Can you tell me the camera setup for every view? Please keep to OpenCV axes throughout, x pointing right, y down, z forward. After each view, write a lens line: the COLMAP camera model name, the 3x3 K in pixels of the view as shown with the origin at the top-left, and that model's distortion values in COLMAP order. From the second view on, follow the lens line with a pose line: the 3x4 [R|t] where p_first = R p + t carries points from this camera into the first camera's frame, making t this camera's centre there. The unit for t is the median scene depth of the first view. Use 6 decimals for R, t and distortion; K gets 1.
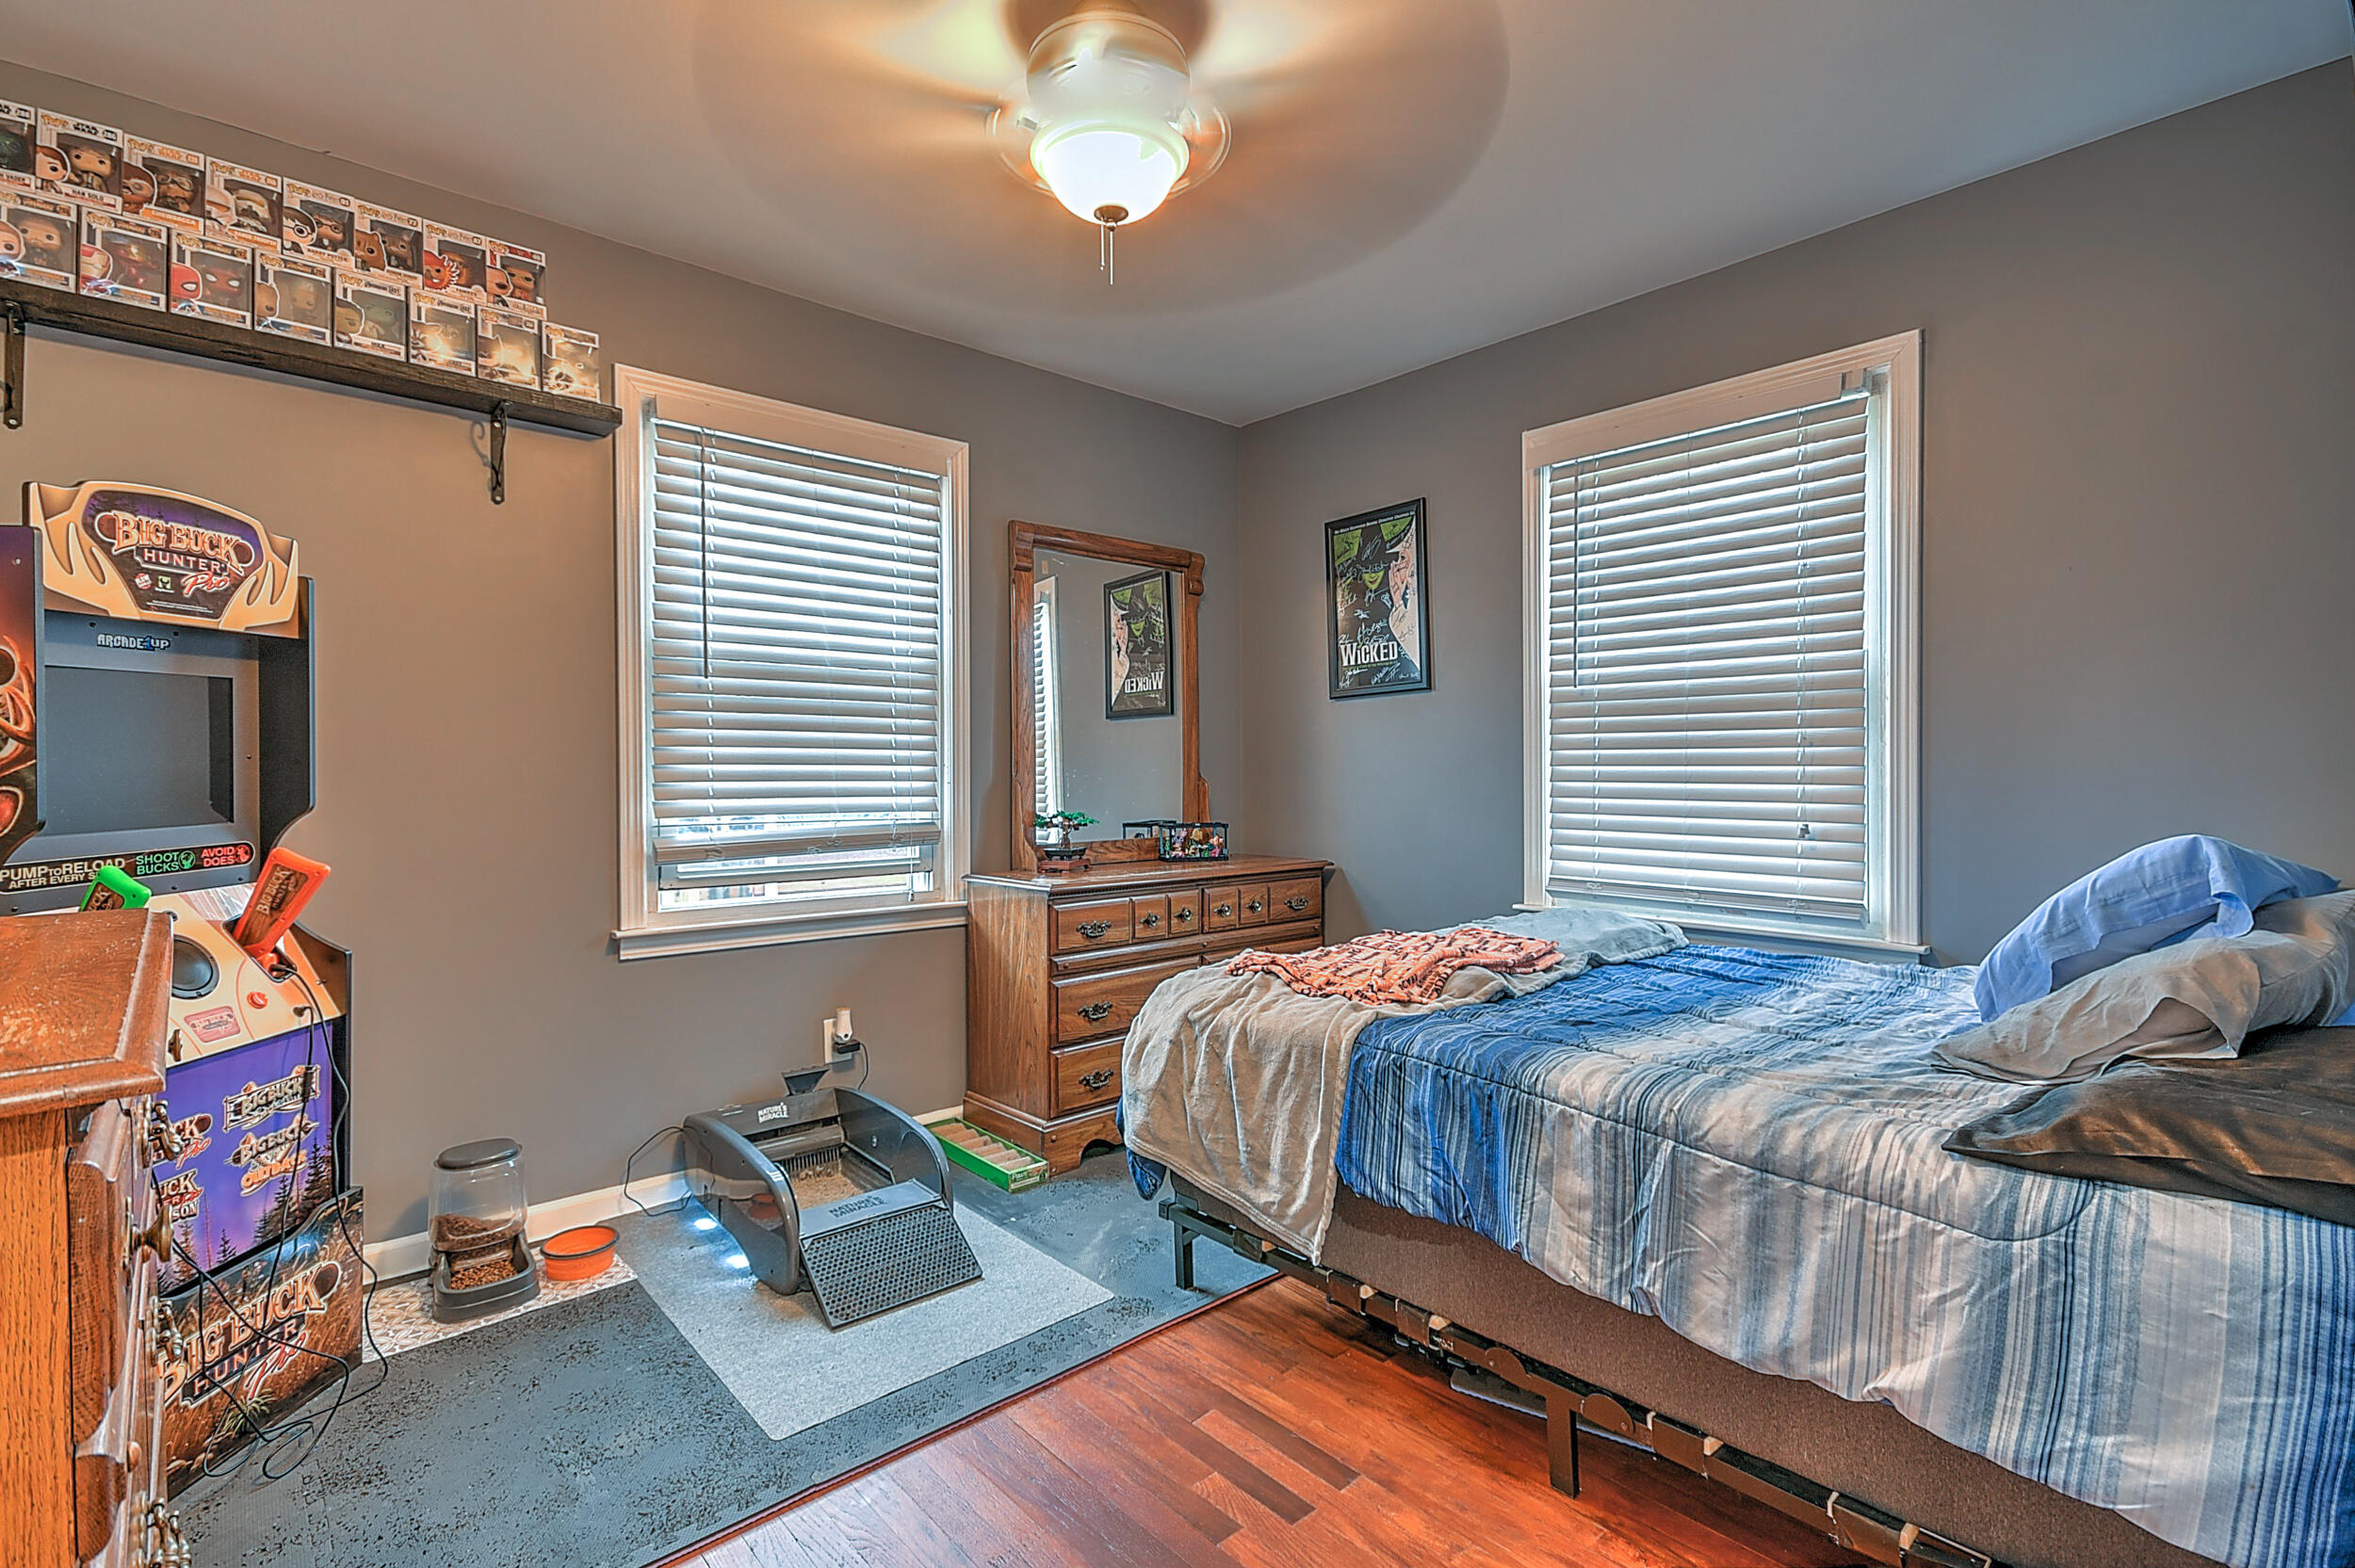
lens RADIAL K [[1083.9, 0, 1170.5], [0, 1083.9, 779.9], [0, 0, 1]] dist [0.025260, -0.014786]
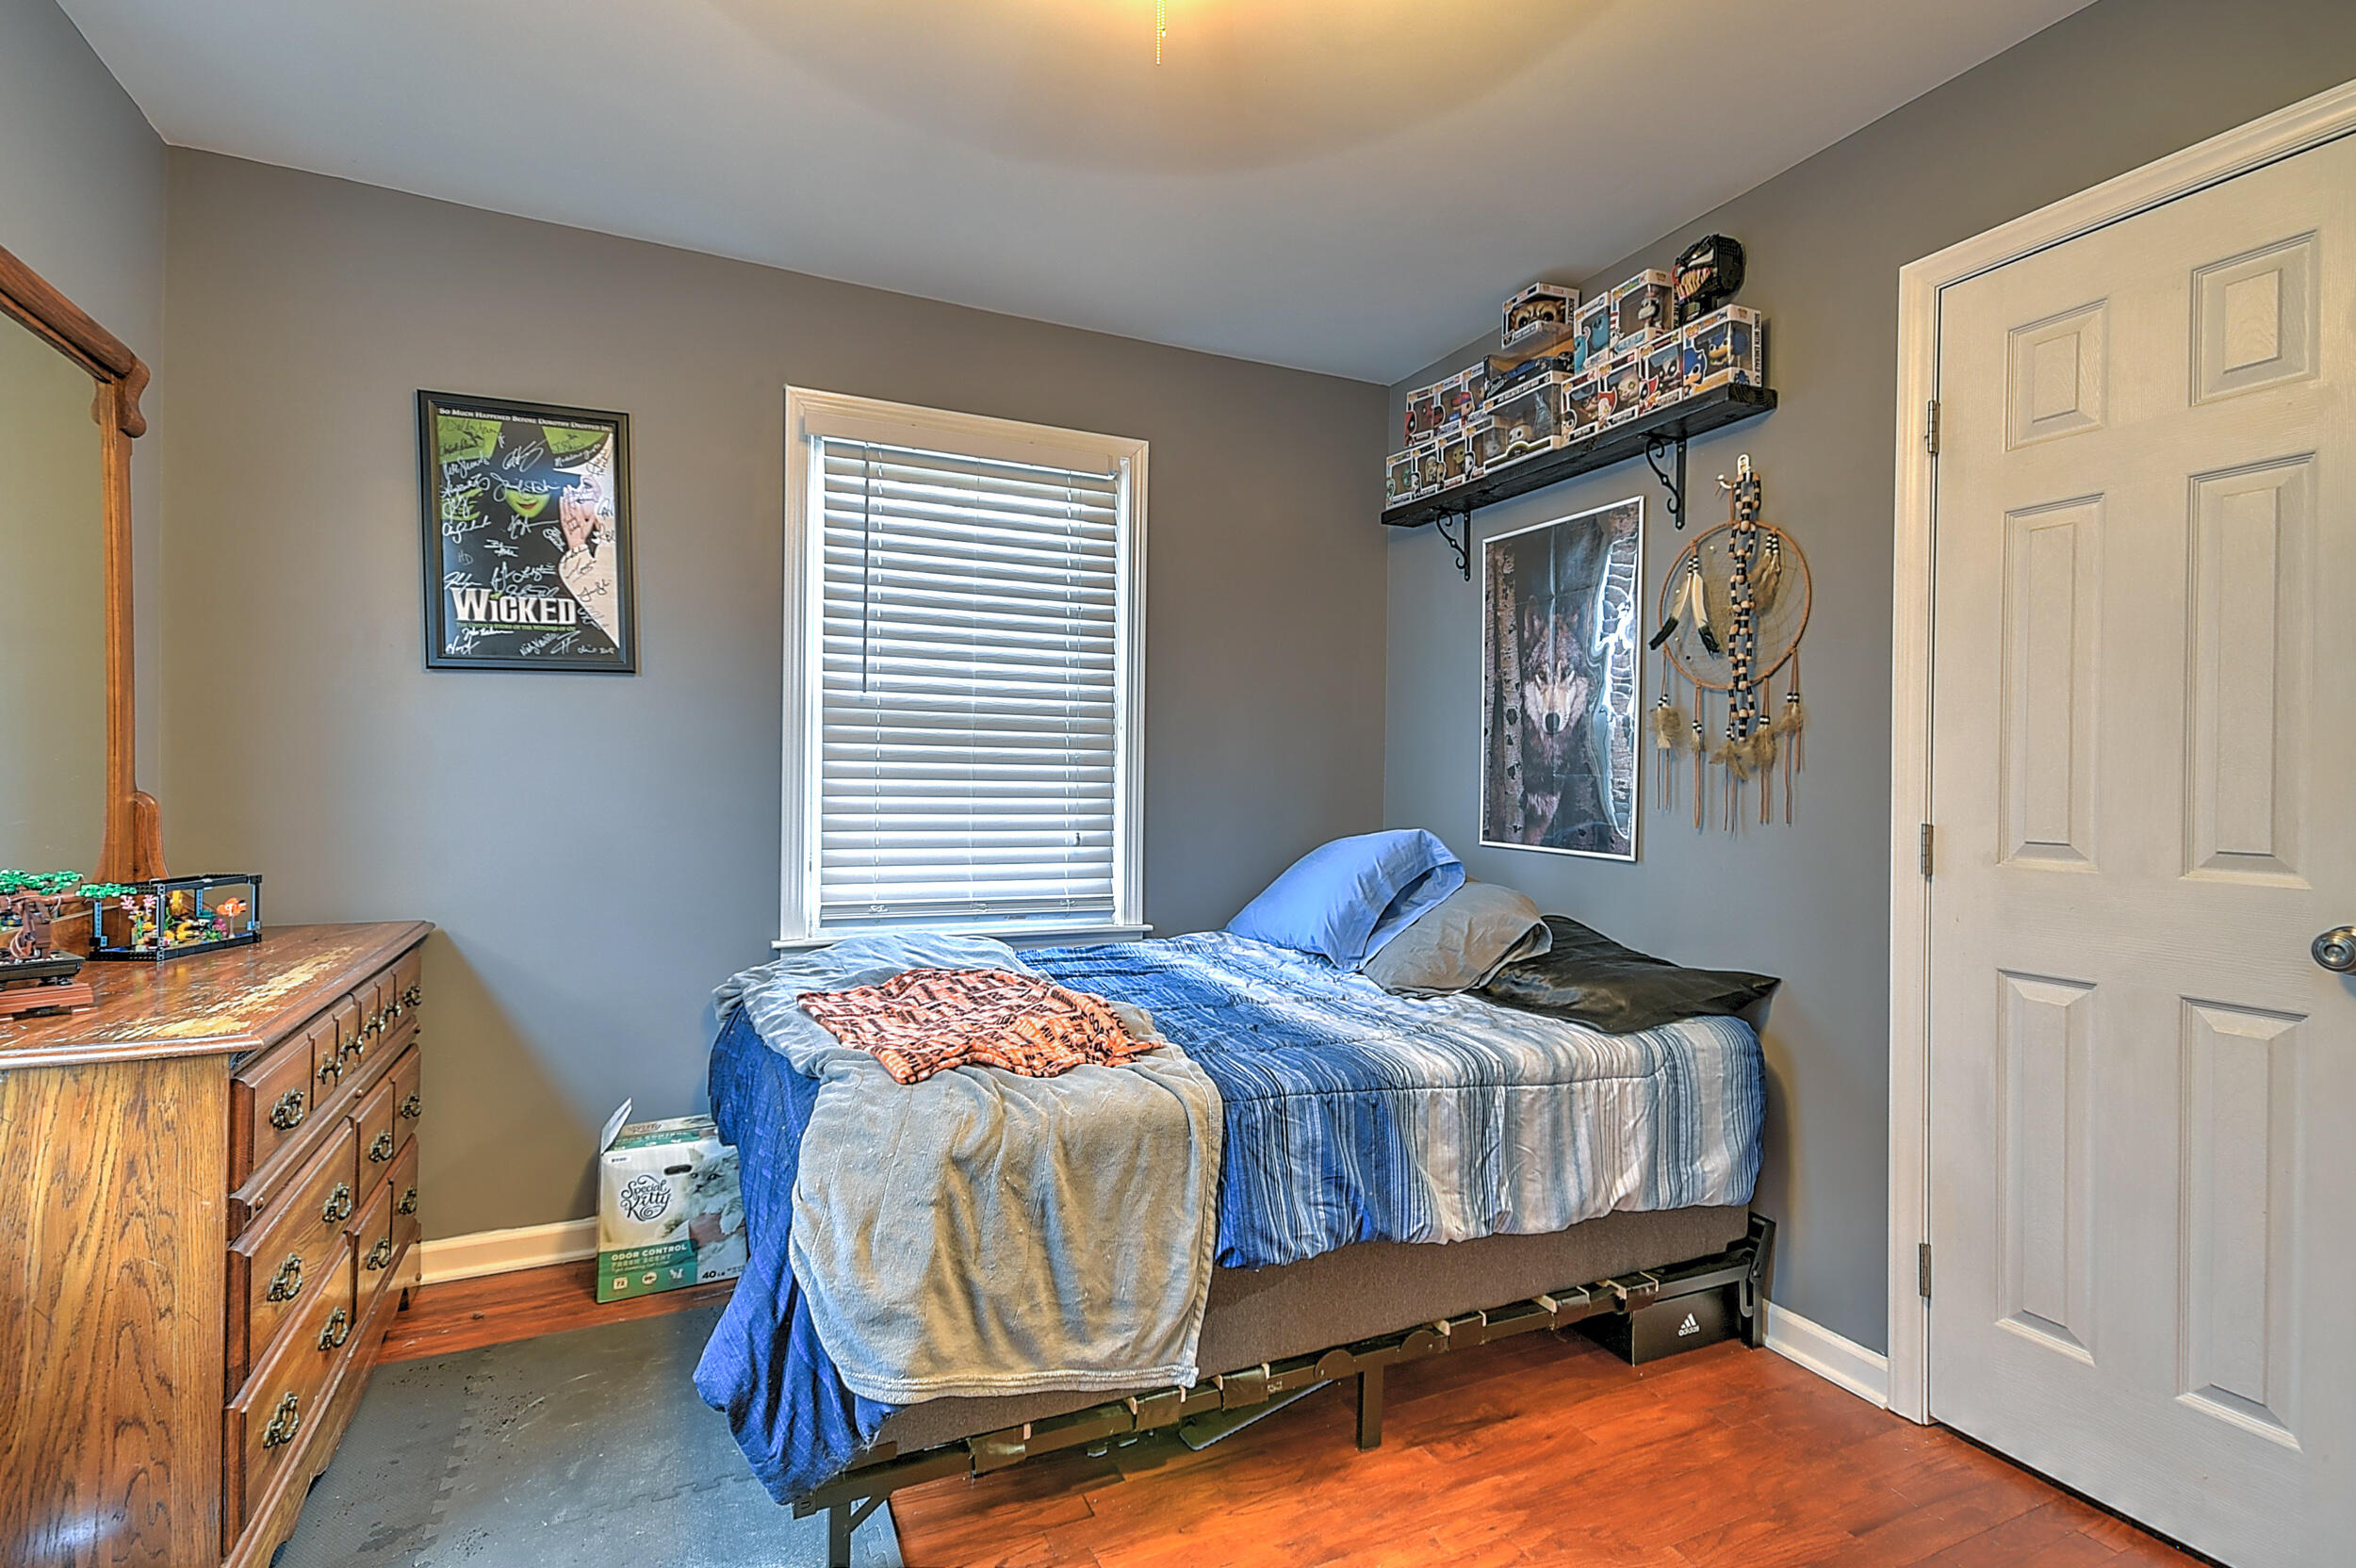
lens RADIAL K [[1084.5, 0, 1171.0], [0, 1084.5, 779.9], [0, 0, 1]] dist [0.025260, -0.014786]
pose [[0.294446, 0.008321, 0.955632, -0.559519], [-0.003093, 0.999965, -0.007755, -0.008023], [-0.955663, -0.000672, 0.294461, 0.645868]]
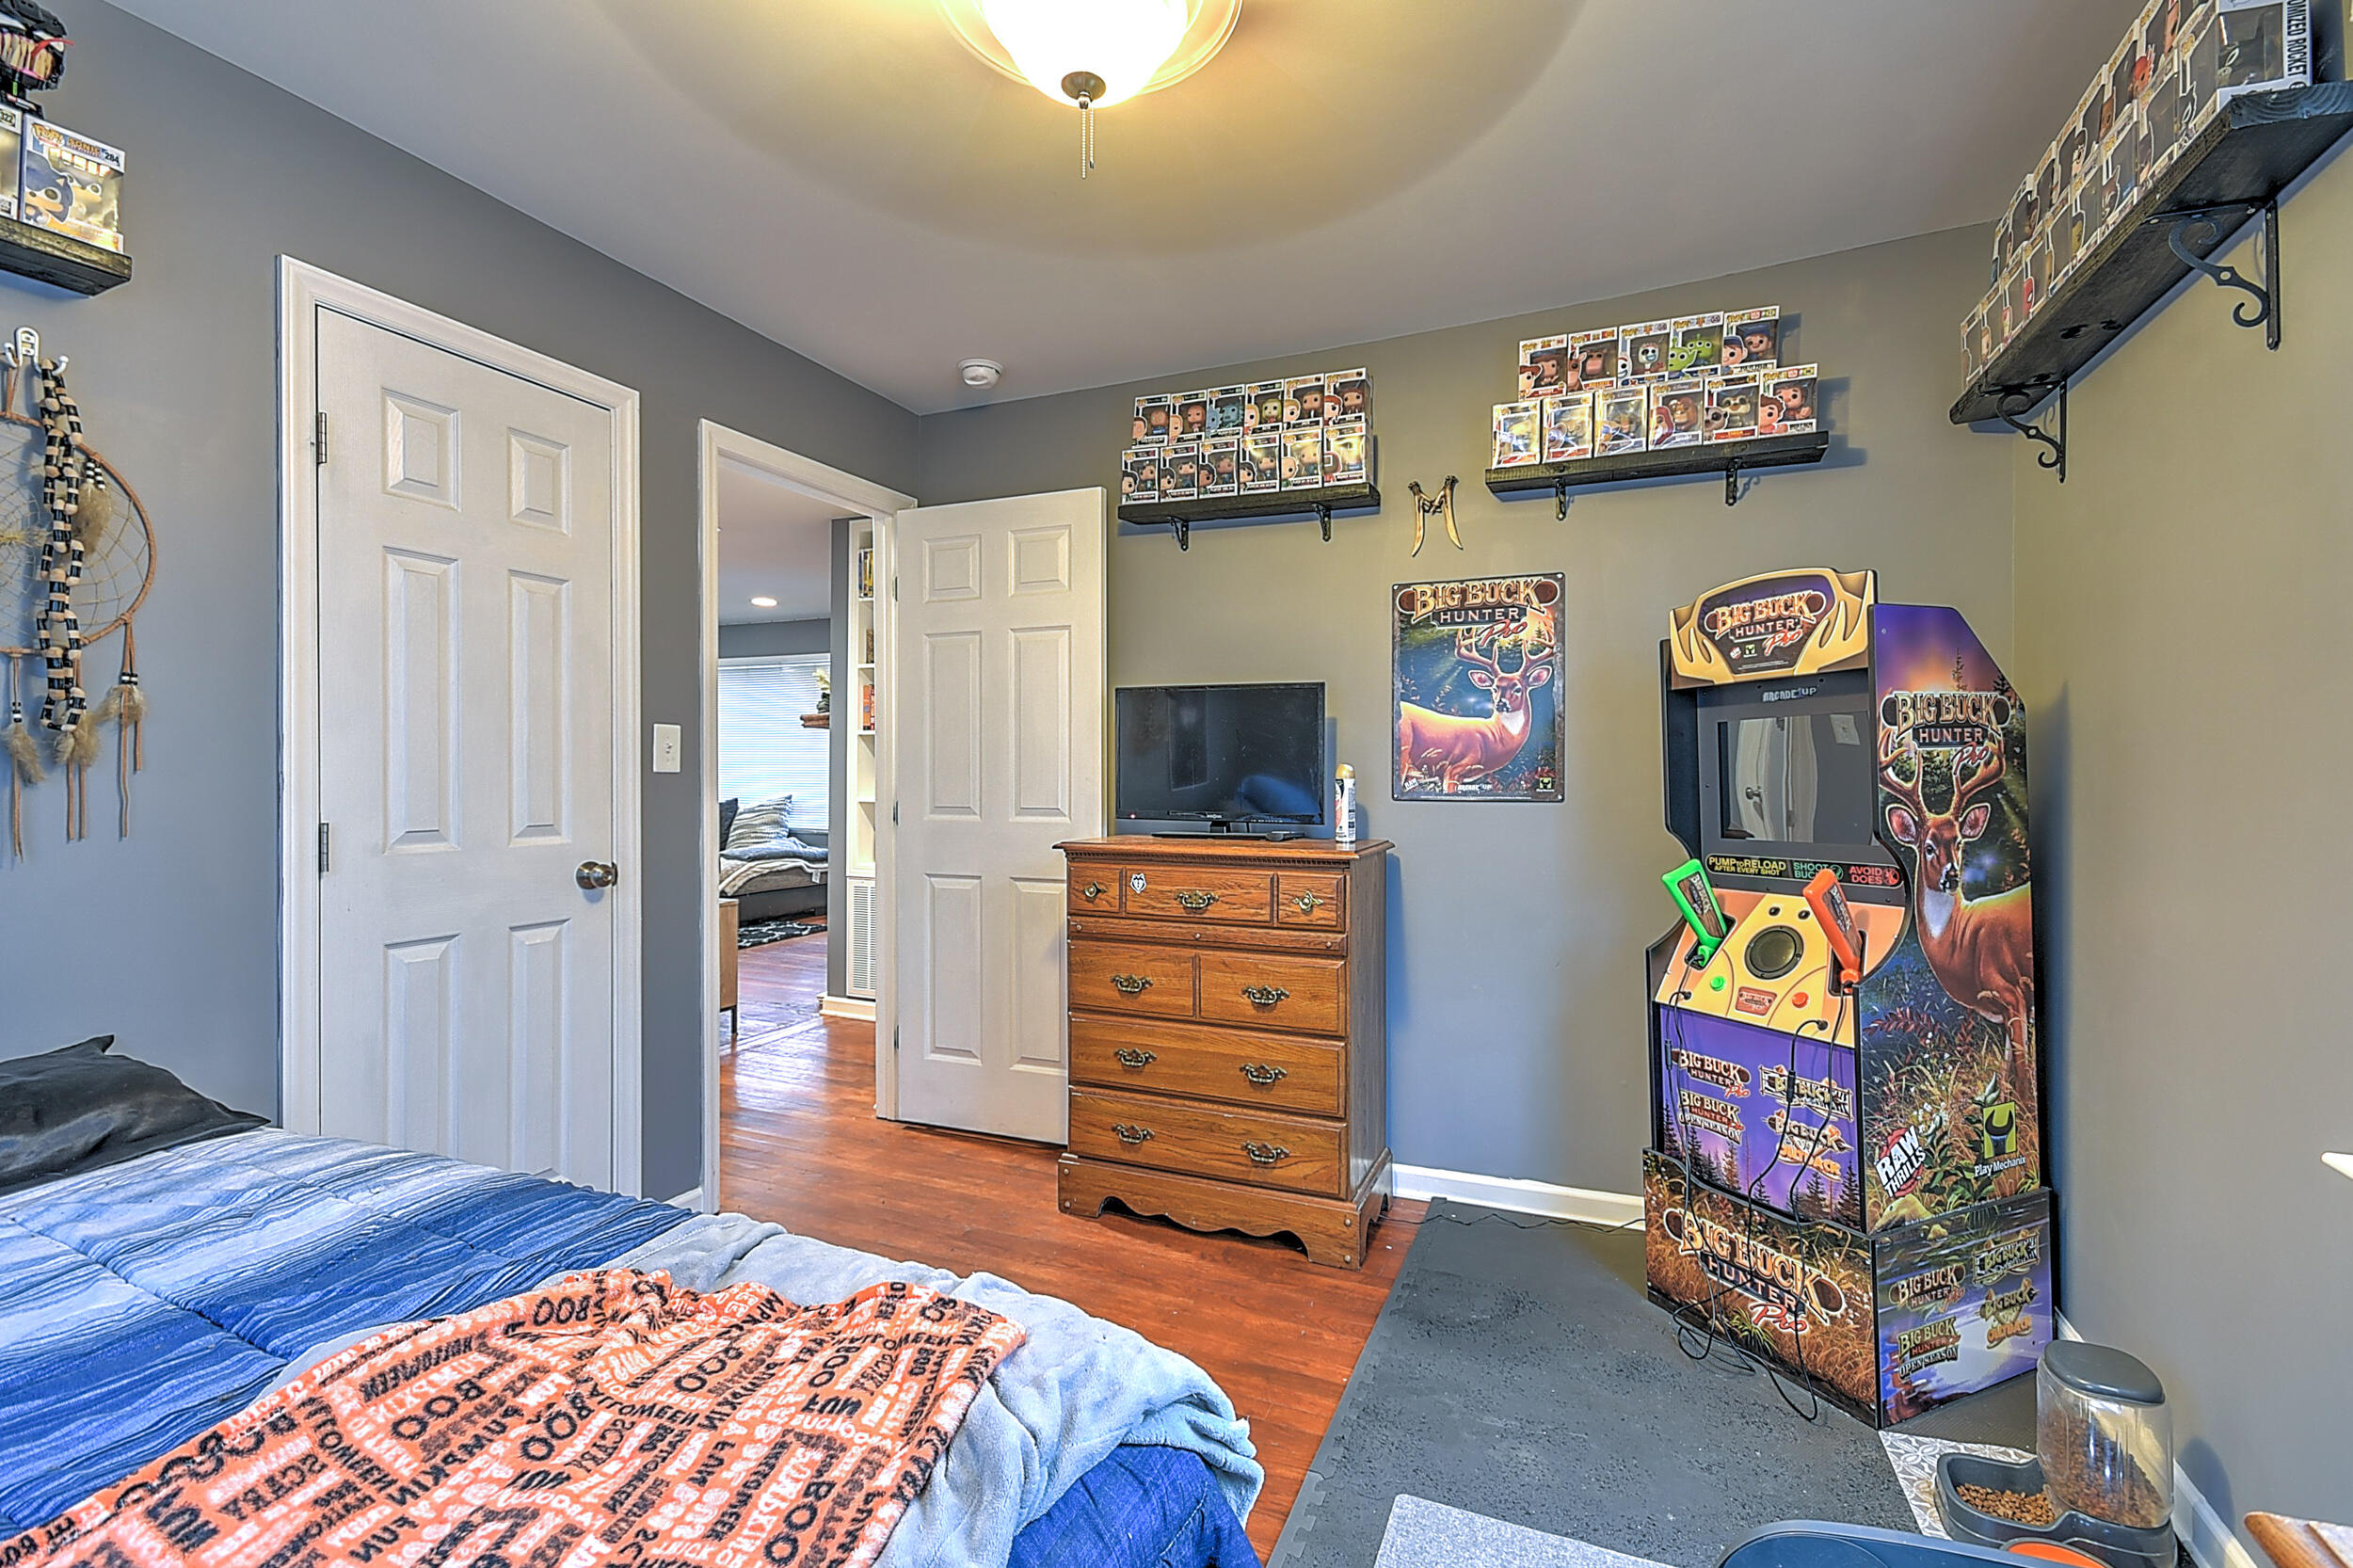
lens RADIAL K [[1021.4, 0, 1175.5], [0, 1021.4, 778.2], [0, 0, 1]] dist [0.005468, -0.000173]
pose [[-0.906307, 0.003884, -0.422601, 0.158520], [-0.003709, 0.999846, 0.017143, -0.035203], [0.422603, 0.017105, -0.906154, 1.376659]]
